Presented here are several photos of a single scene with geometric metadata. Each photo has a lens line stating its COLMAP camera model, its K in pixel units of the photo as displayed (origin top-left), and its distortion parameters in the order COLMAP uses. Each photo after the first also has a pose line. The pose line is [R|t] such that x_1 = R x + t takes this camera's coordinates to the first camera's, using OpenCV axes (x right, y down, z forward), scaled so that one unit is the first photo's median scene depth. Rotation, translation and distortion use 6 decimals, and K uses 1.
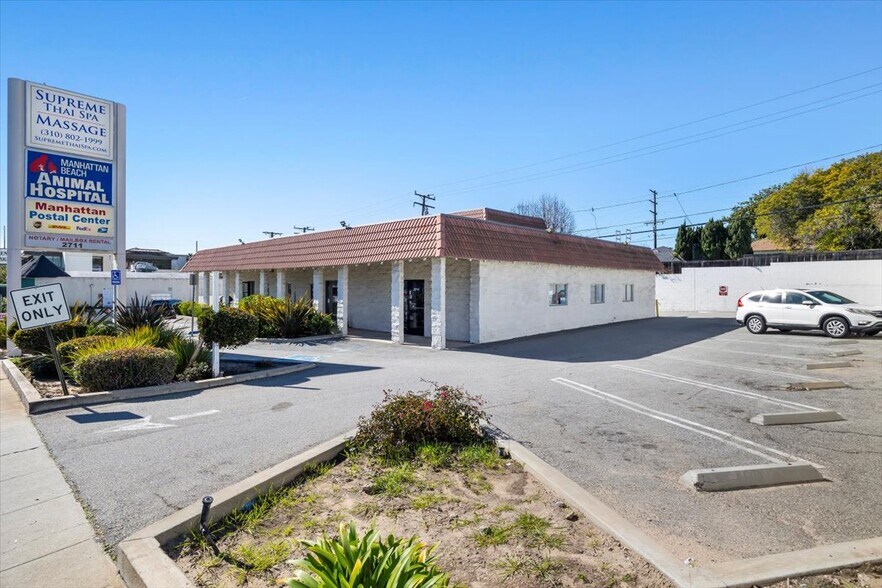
lens RADIAL K [[452.6, 0, 443.1], [0, 452.6, 281.9], [0, 0, 1]] dist [0.003726, 0.000620]
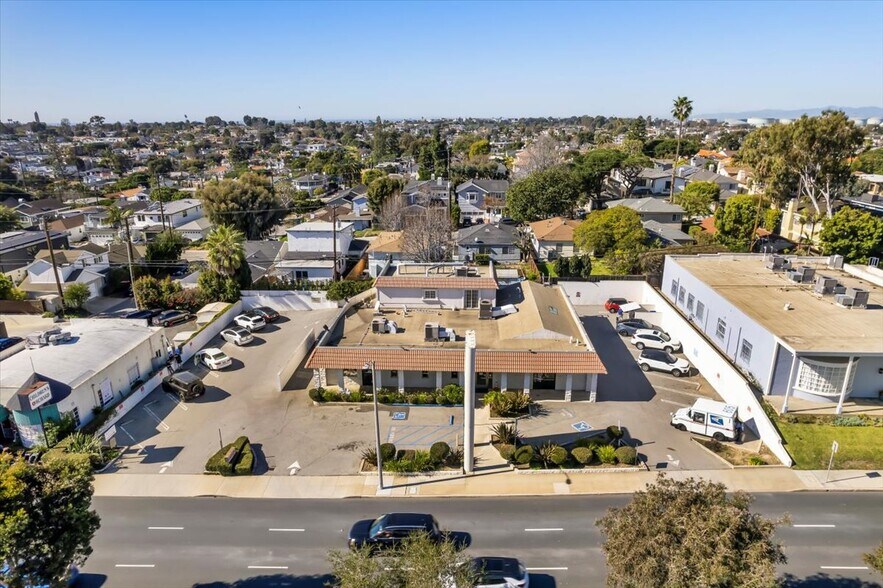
lens RADIAL K [[566.8, 0, 441.5], [0, 566.8, 294.0], [0, 0, 1]] dist [-0.036516, 0.000948]
pose [[0.756674, -0.202917, 0.621506, -2.297257], [-0.000178, 0.950552, 0.310564, -1.298616], [-0.653793, -0.235106, 0.719222, -0.541420]]
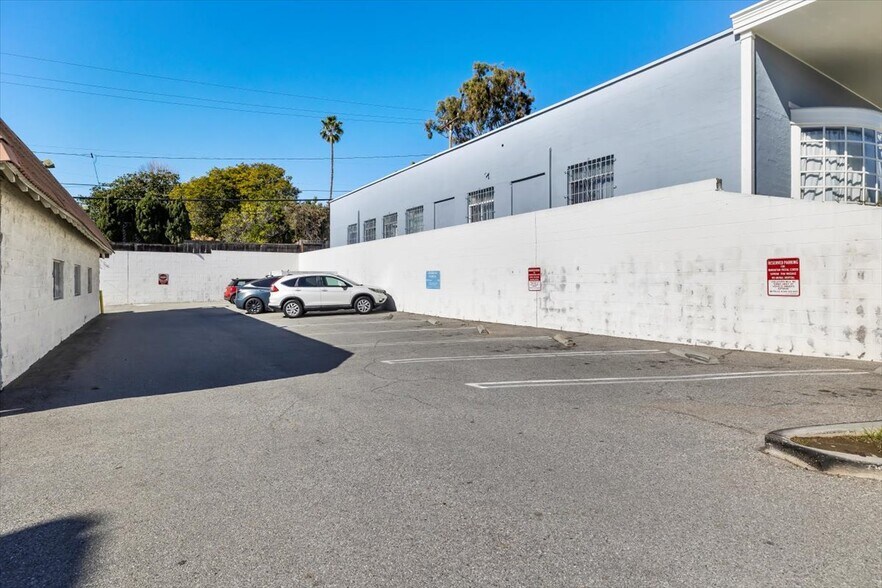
lens RADIAL K [[458.5, 0, 461.1], [0, 458.5, 285.0], [0, 0, 1]] dist [-0.023081, 0.000112]
pose [[0.197000, -0.011745, 0.980333, -0.245385], [-0.006591, 0.999890, 0.013303, 0.028061], [-0.980381, -0.009082, 0.196901, 0.484736]]
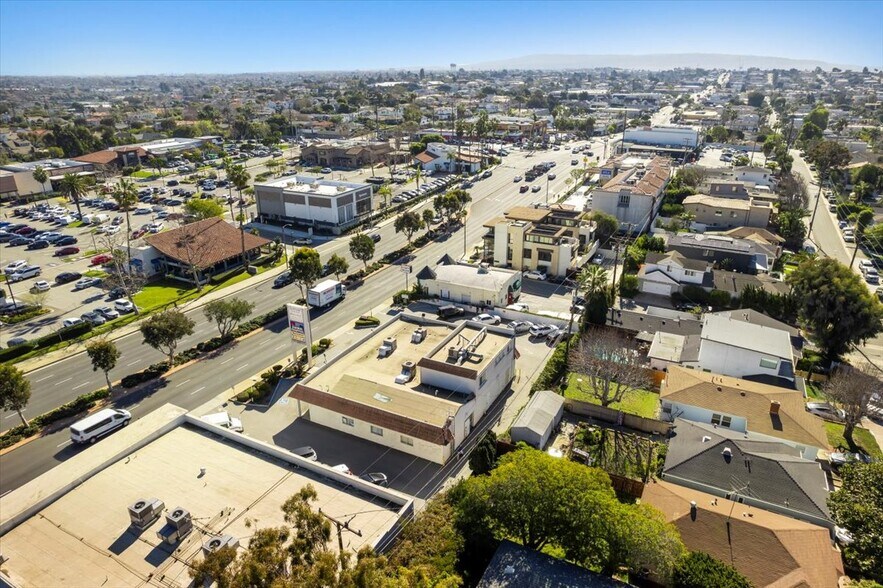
lens RADIAL K [[566.8, 0, 441.5], [0, 566.8, 294.0], [0, 0, 1]] dist [-0.036516, 0.000948]
pose [[0.271252, 0.360579, -0.892415, 3.689239], [0.021582, 0.924665, 0.380169, -2.278658], [0.962266, -0.122382, 0.243036, 1.010136]]
